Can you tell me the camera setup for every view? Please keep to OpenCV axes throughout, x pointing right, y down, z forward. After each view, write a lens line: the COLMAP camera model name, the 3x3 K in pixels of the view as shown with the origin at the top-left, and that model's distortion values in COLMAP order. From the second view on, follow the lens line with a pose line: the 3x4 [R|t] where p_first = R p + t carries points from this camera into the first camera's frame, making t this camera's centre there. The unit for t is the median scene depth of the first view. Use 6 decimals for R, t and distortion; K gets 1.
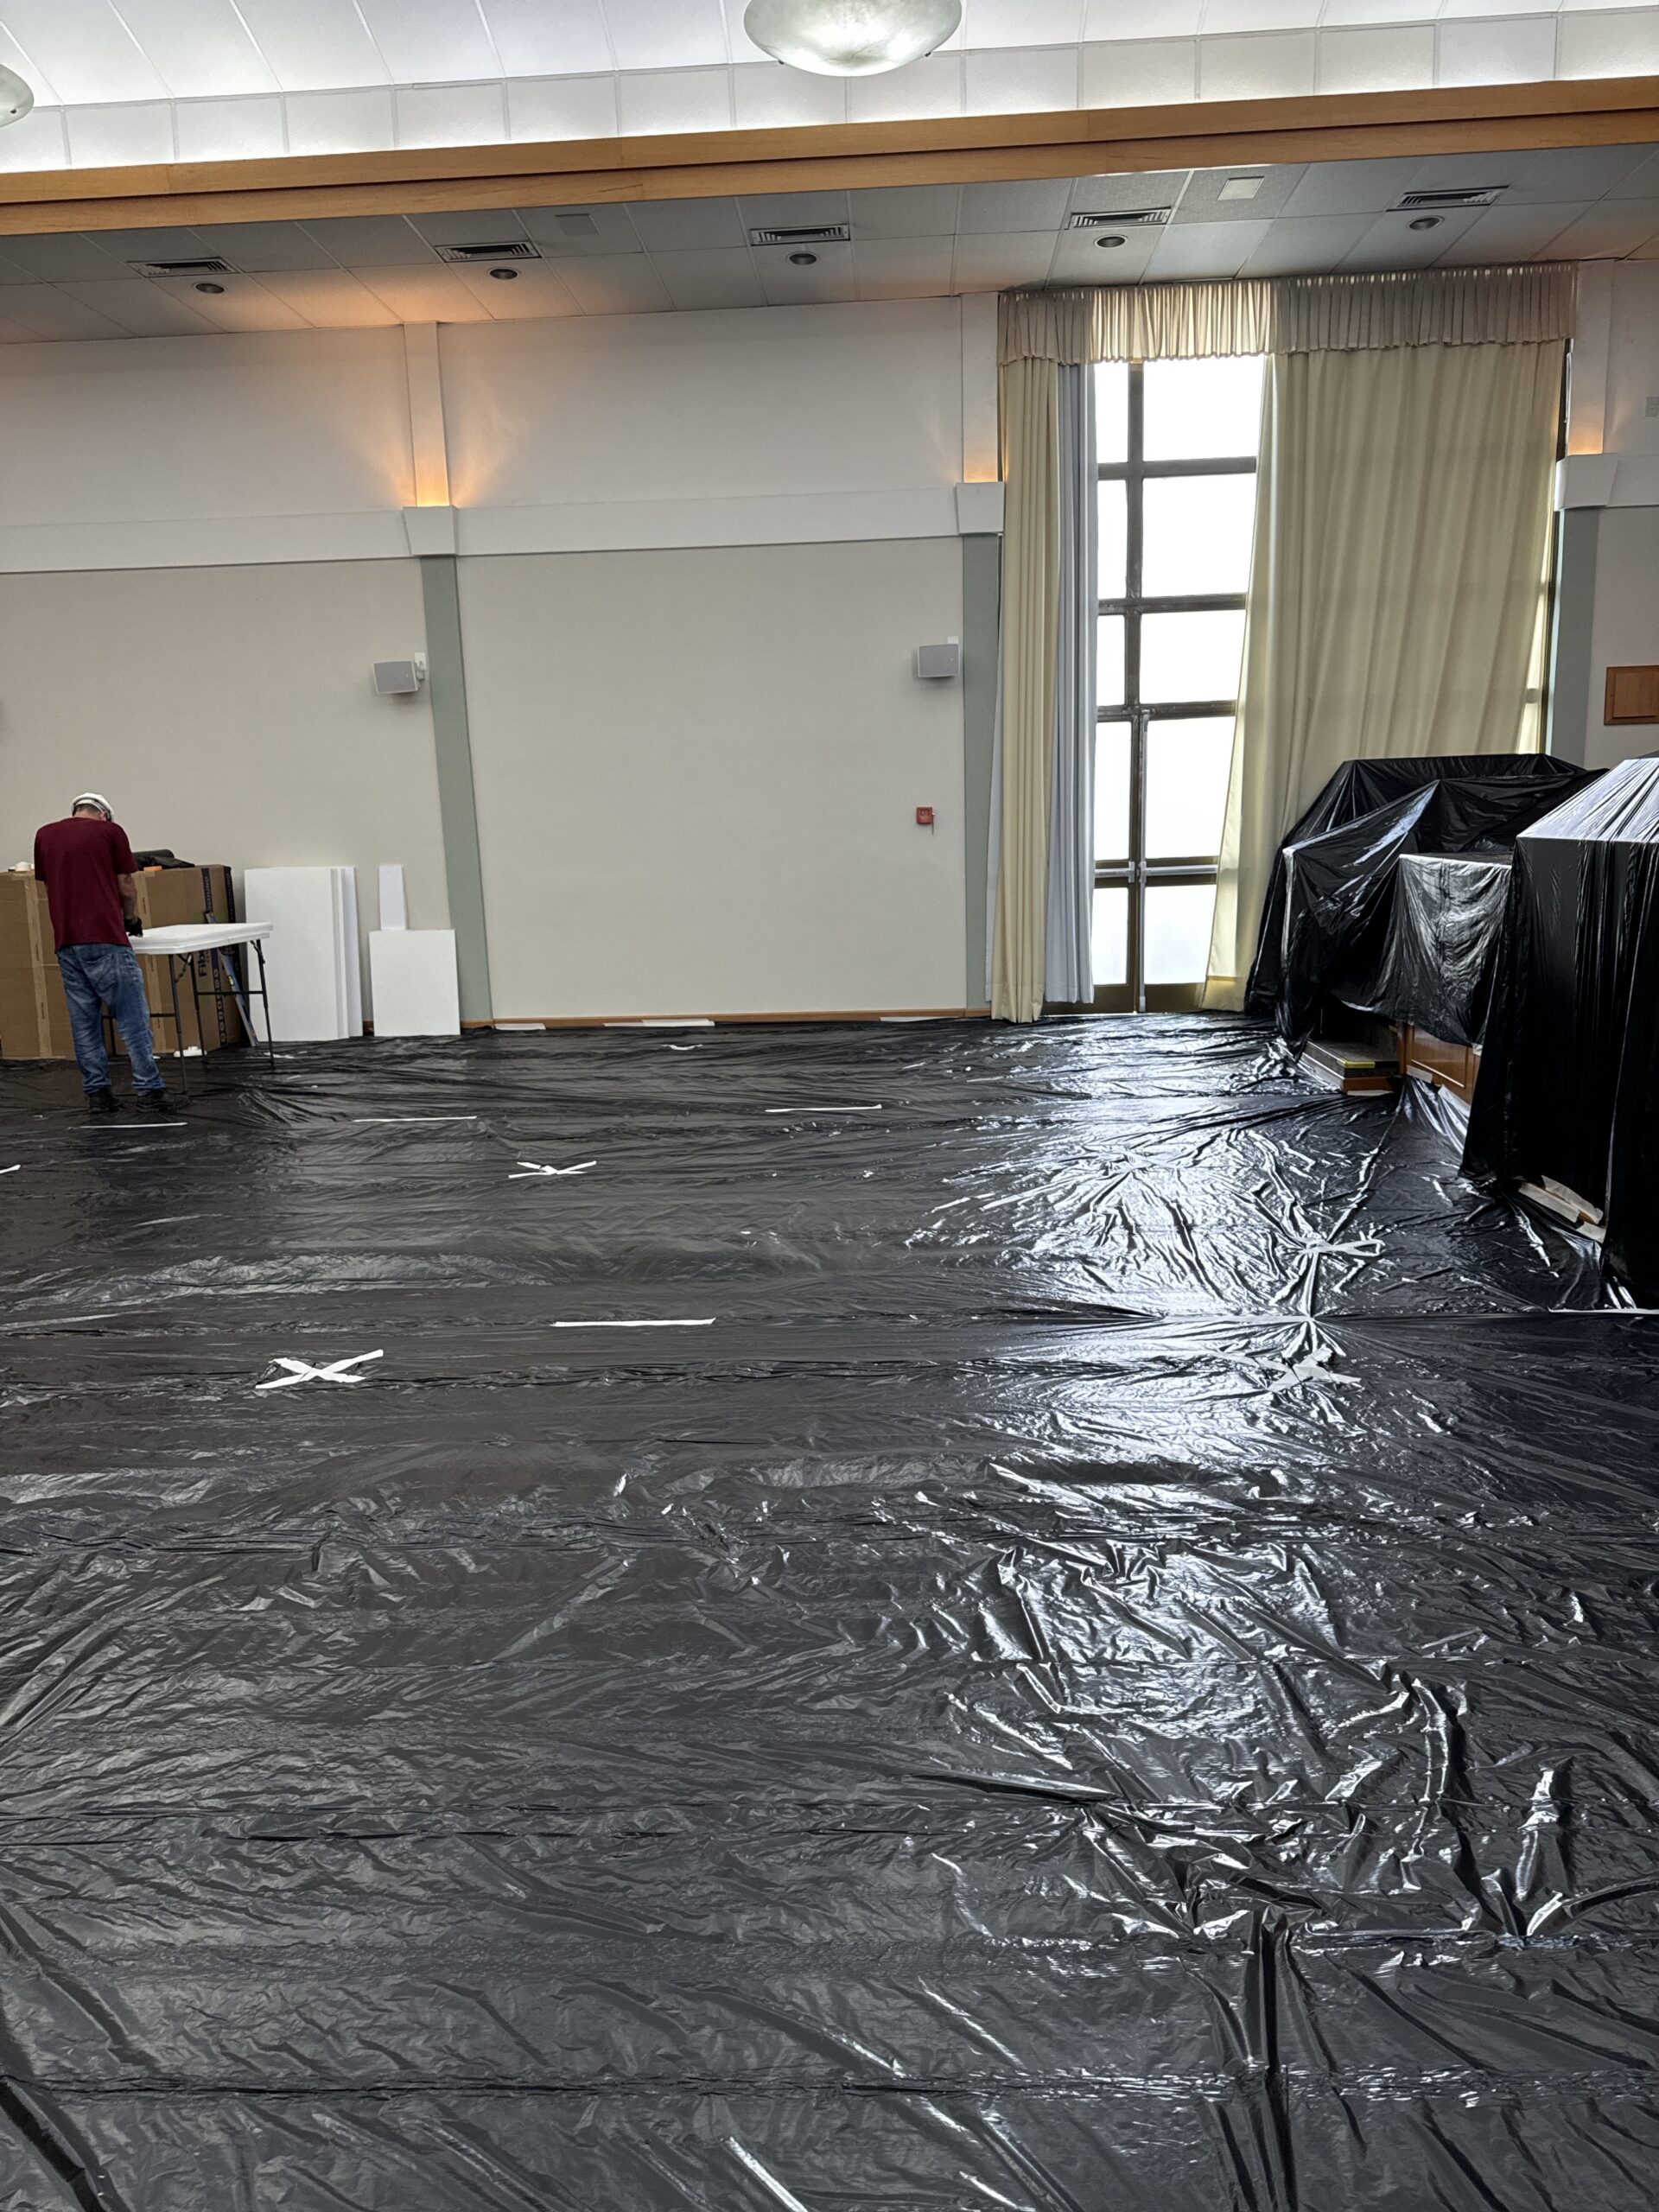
lens RADIAL K [[1573.3, 0, 808.4], [0, 1573.3, 1100.2], [0, 0, 1]] dist [0.054435, -0.065529]
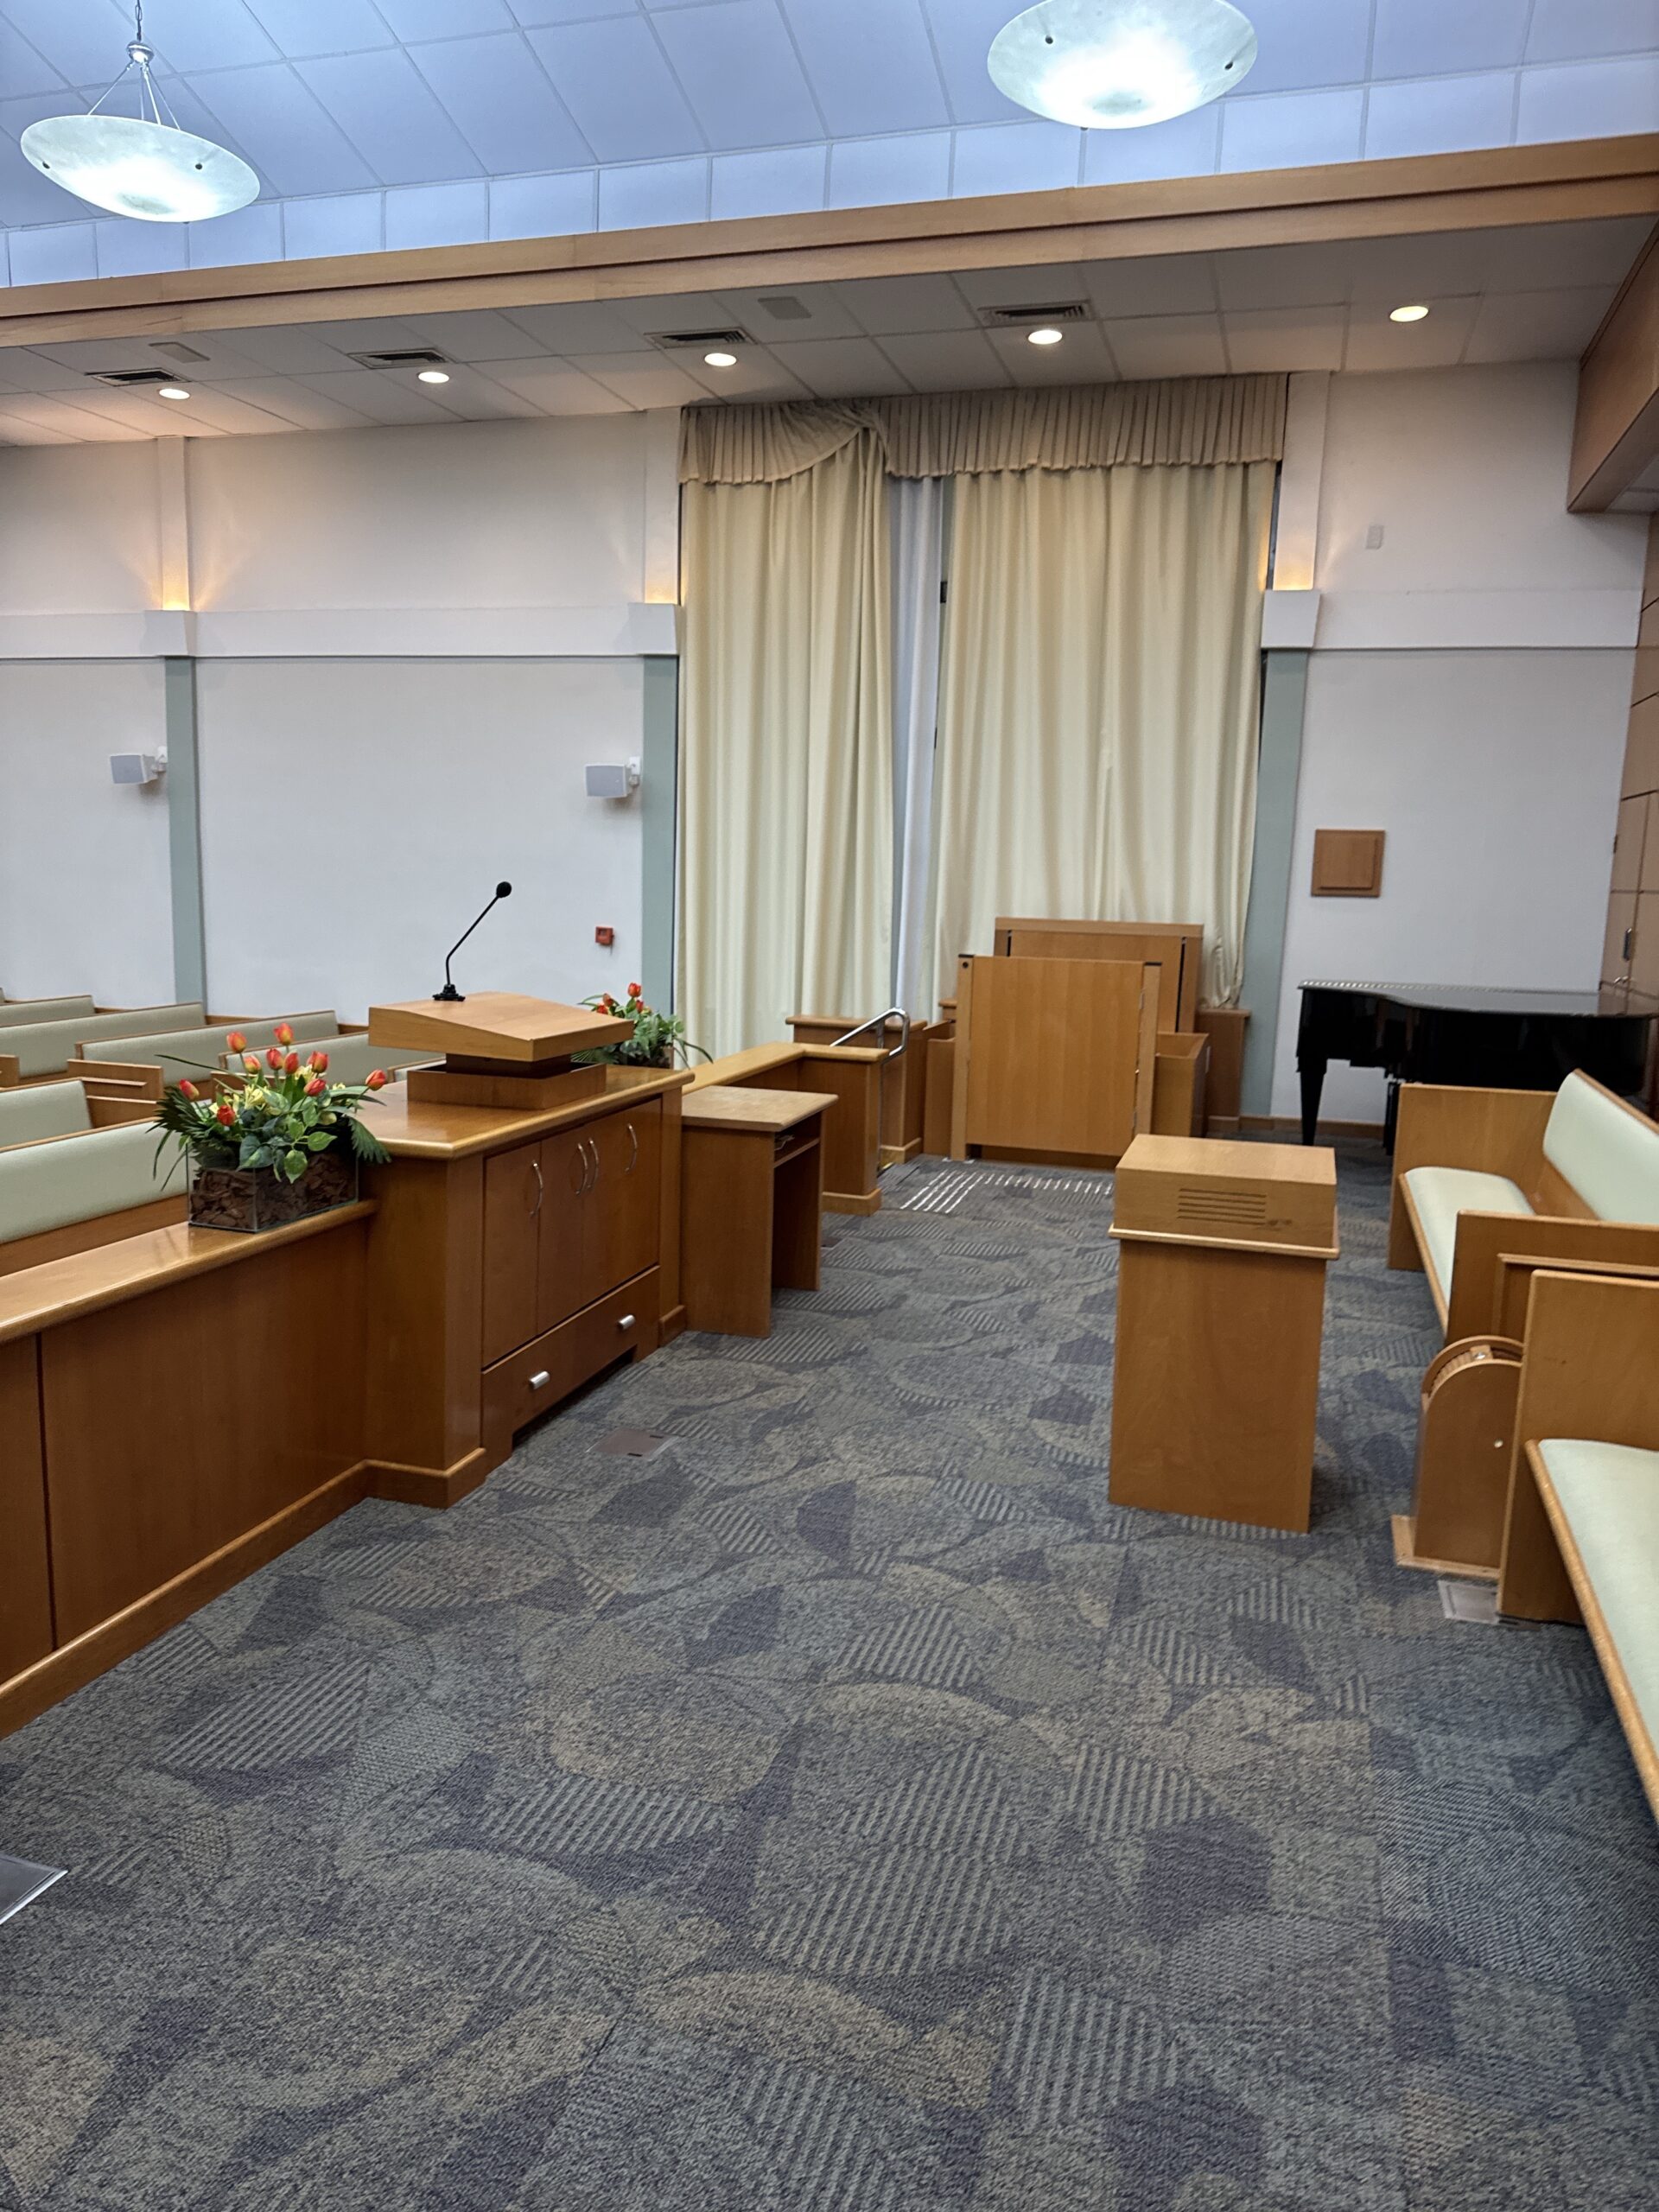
lens RADIAL K [[1573.3, 0, 824.4], [0, 1573.3, 1117.5], [0, 0, 1]] dist [0.054435, -0.065529]
pose [[0.967715, 0.099243, -0.231684, 0.451259], [-0.104748, 0.994432, -0.011548, -0.074693], [0.229248, 0.035444, 0.972722, 0.091588]]
